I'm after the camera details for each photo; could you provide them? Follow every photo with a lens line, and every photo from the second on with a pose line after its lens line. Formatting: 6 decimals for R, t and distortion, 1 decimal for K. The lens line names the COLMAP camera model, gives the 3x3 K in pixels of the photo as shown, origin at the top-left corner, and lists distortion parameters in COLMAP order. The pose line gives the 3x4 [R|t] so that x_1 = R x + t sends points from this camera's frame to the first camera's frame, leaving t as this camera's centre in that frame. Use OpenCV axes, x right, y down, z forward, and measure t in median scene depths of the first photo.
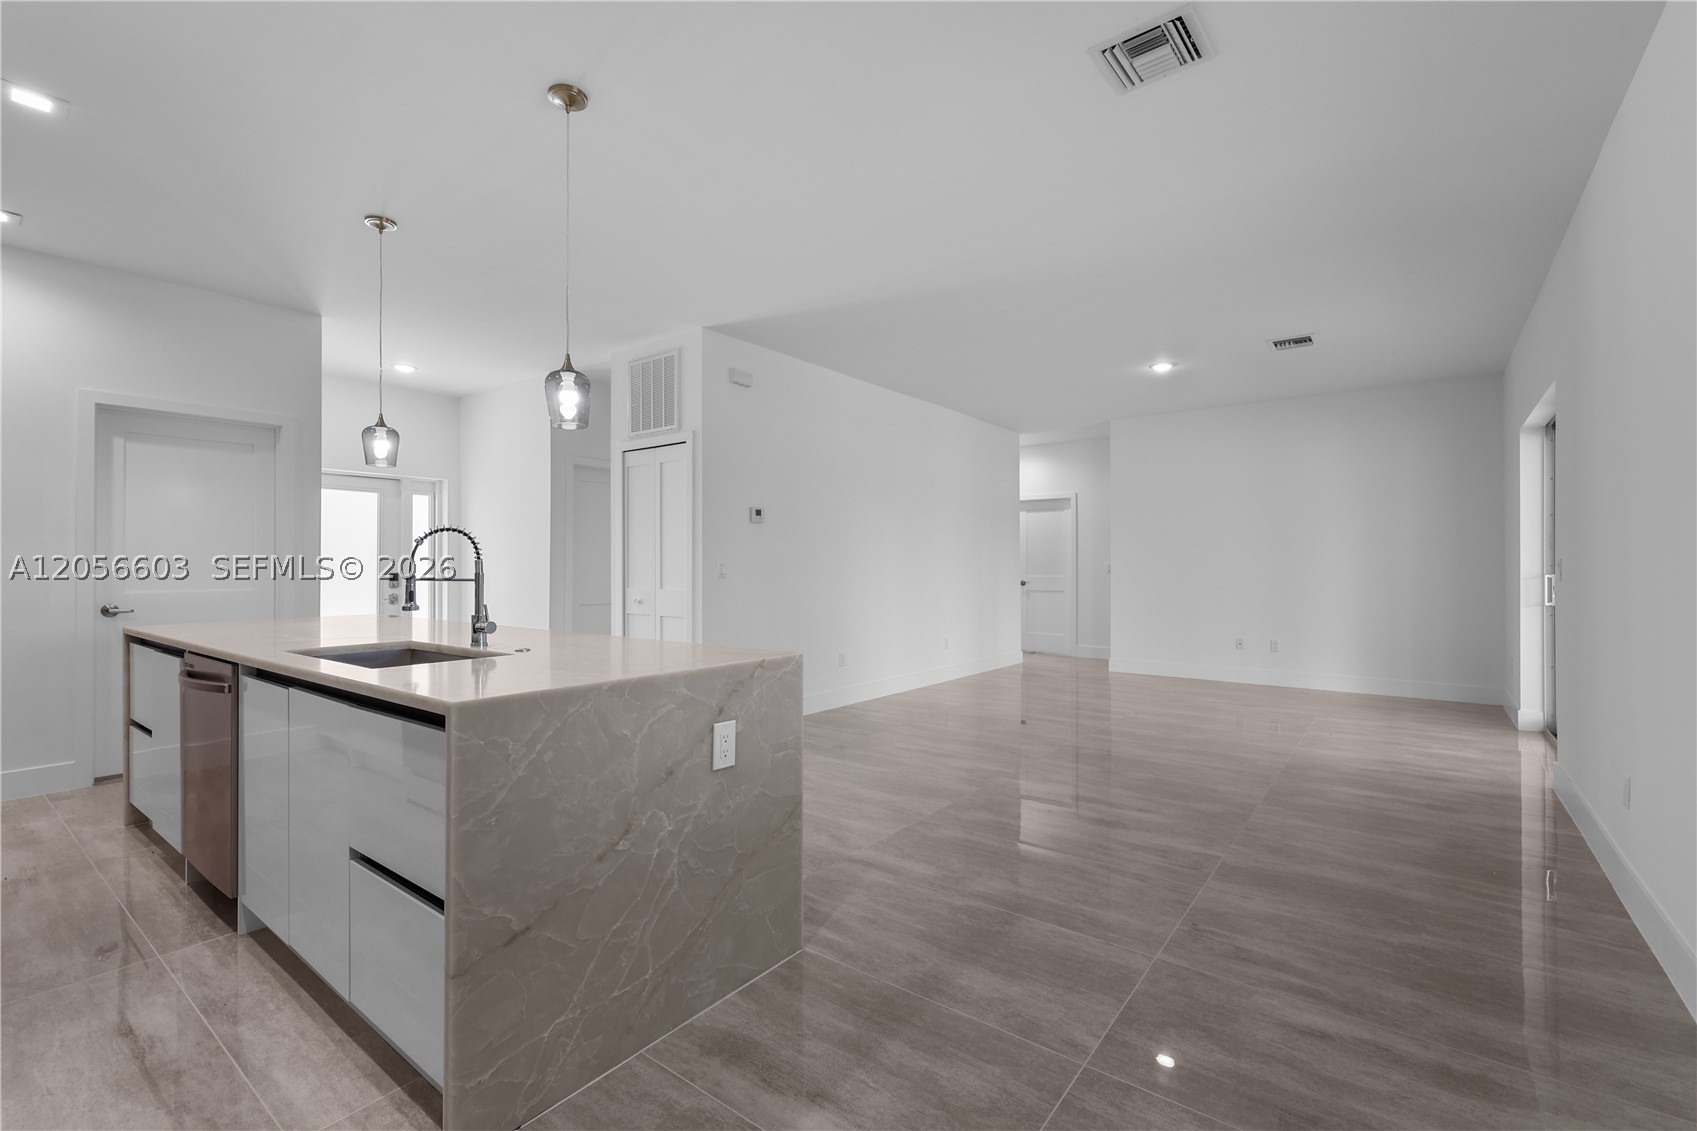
lens RADIAL K [[738.4, 0, 839.0], [0, 738.4, 568.0], [0, 0, 1]] dist [0.004068, -0.000449]
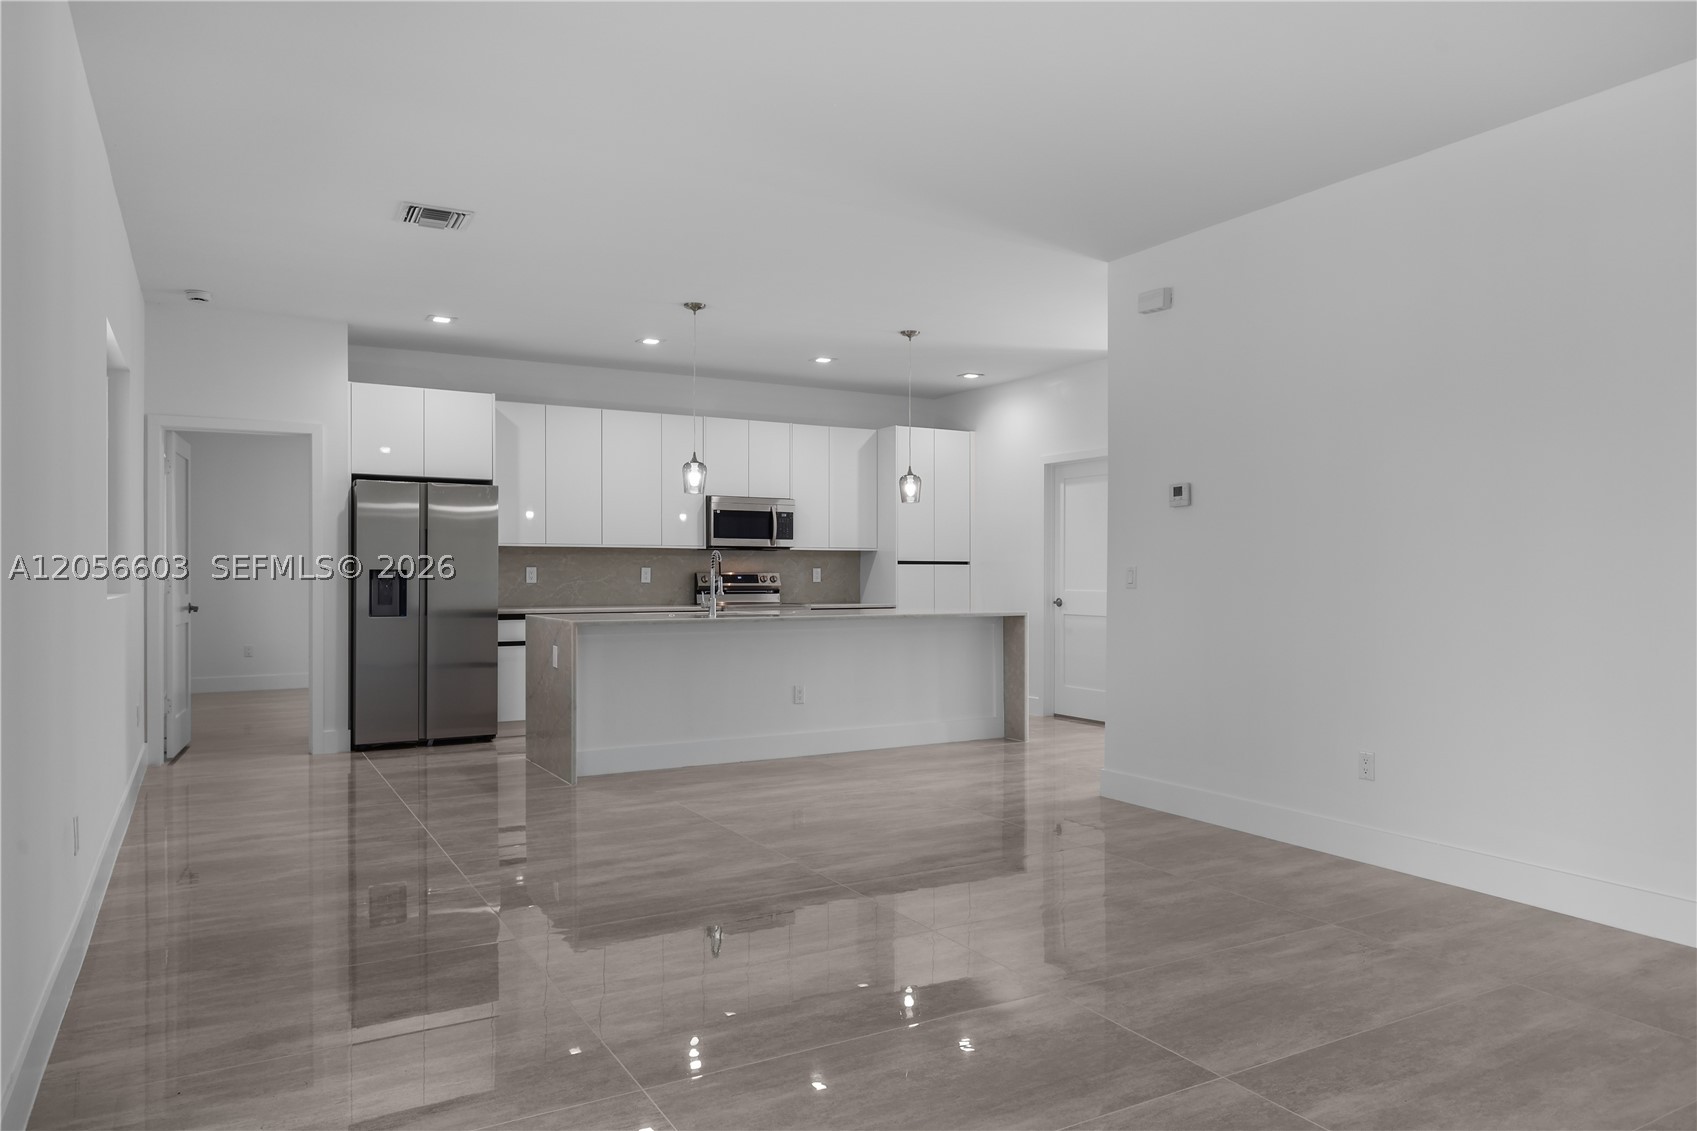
lens RADIAL K [[1114.4, 0, 860.7], [0, 1114.4, 566.0], [0, 0, 1]] dist [-0.000199, 0.007574]
pose [[-0.369580, -0.004906, -0.929186, 1.974051], [-0.002663, 0.999988, -0.004220, -0.007617], [0.929195, 0.000915, -0.369589, 2.371588]]
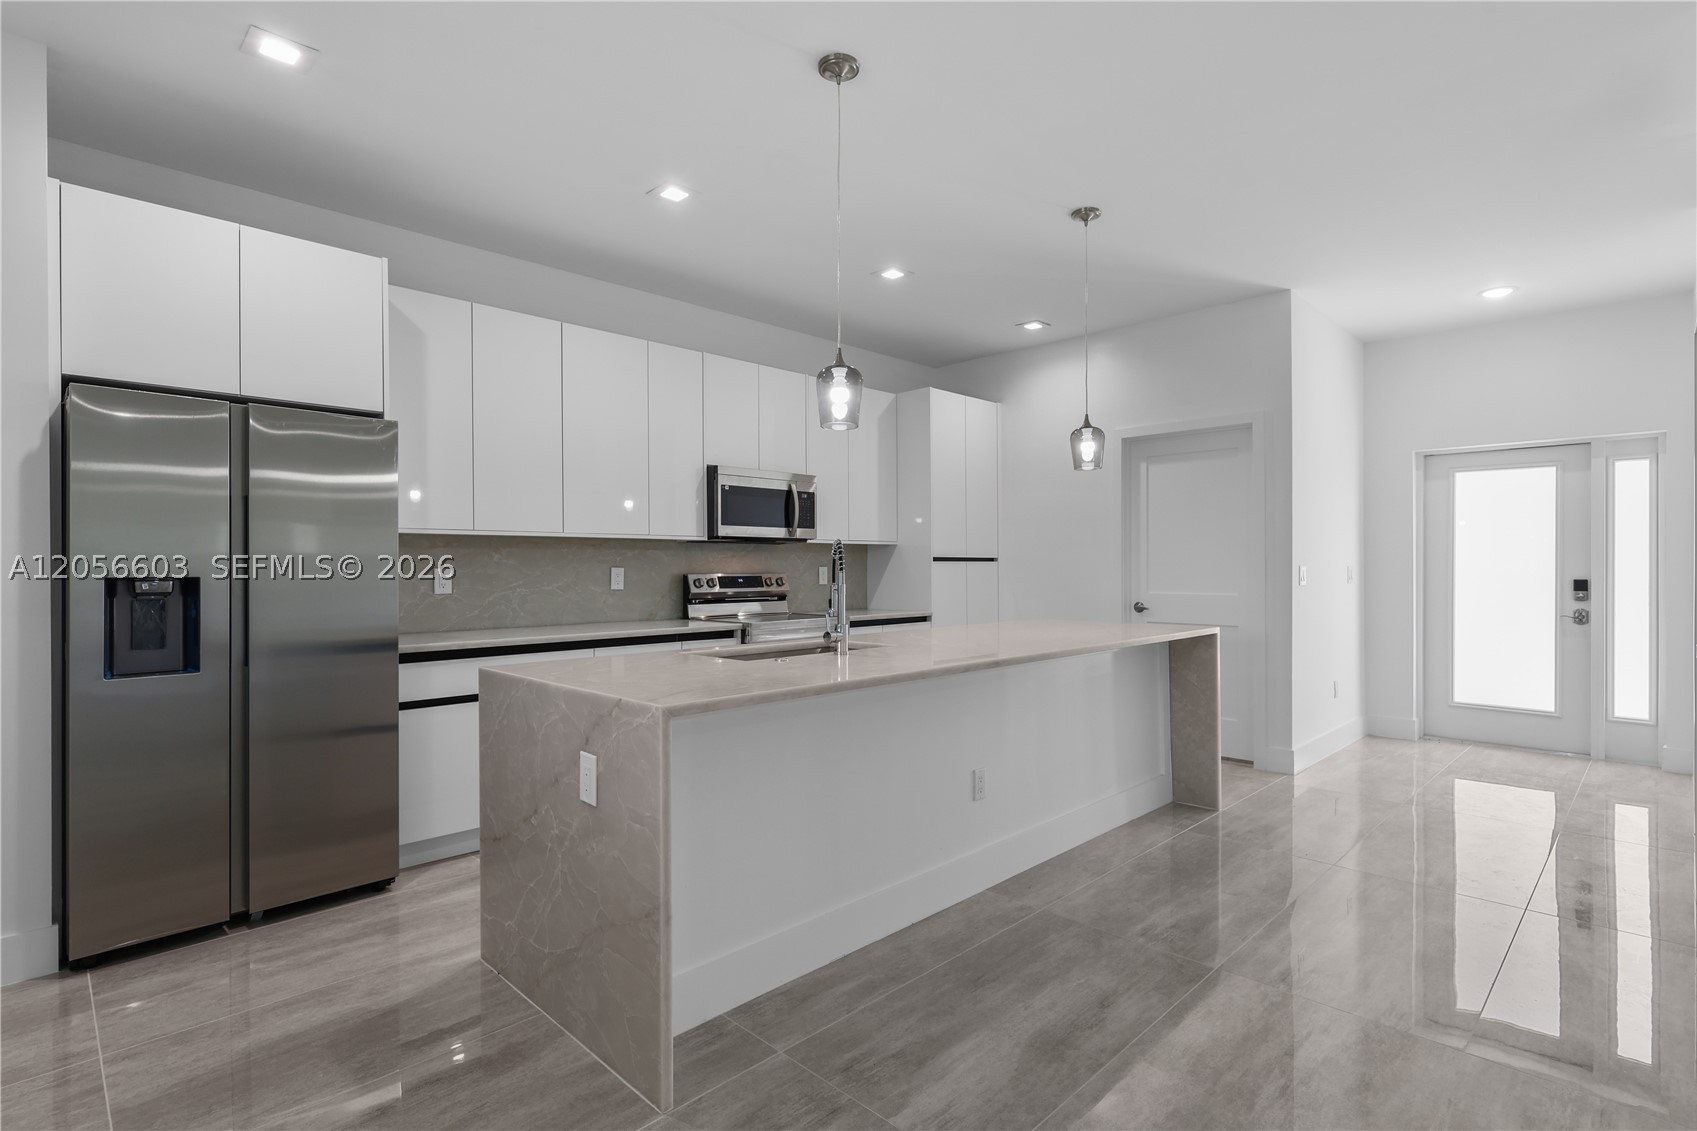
lens RADIAL K [[826.0, 0, 854.7], [0, 826.0, 567.0], [0, 0, 1]] dist [0.003571, -0.000145]
pose [[-0.118965, 0.002676, -0.992895, 0.656296], [0.001054, 0.999996, 0.002569, -0.021069], [0.992898, -0.000741, -0.118968, 1.149976]]
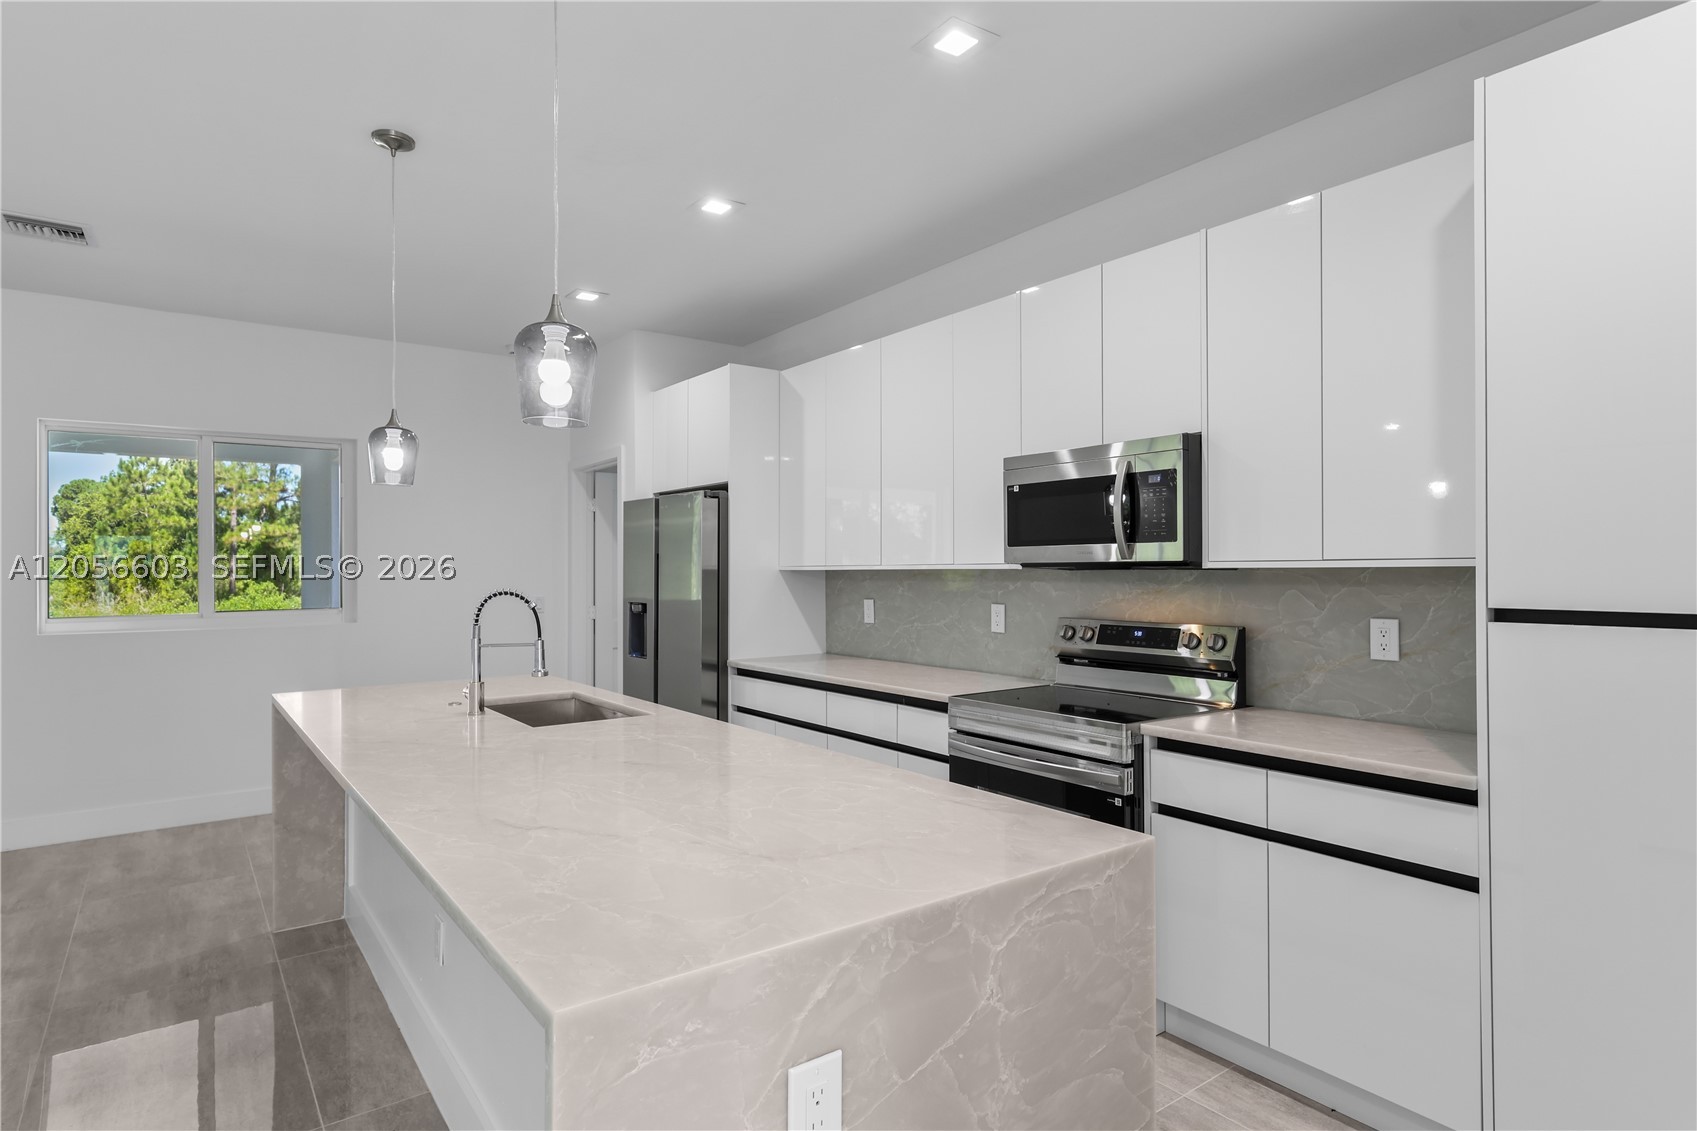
lens RADIAL K [[913.3, 0, 849.2], [0, 913.3, 560.8], [0, 0, 1]] dist [0.004895, -0.000140]
pose [[-0.962235, 0.009817, 0.272041, -1.264379], [0.008057, 0.999939, -0.007587, -0.080593], [-0.272099, -0.005109, -0.962256, 1.993618]]
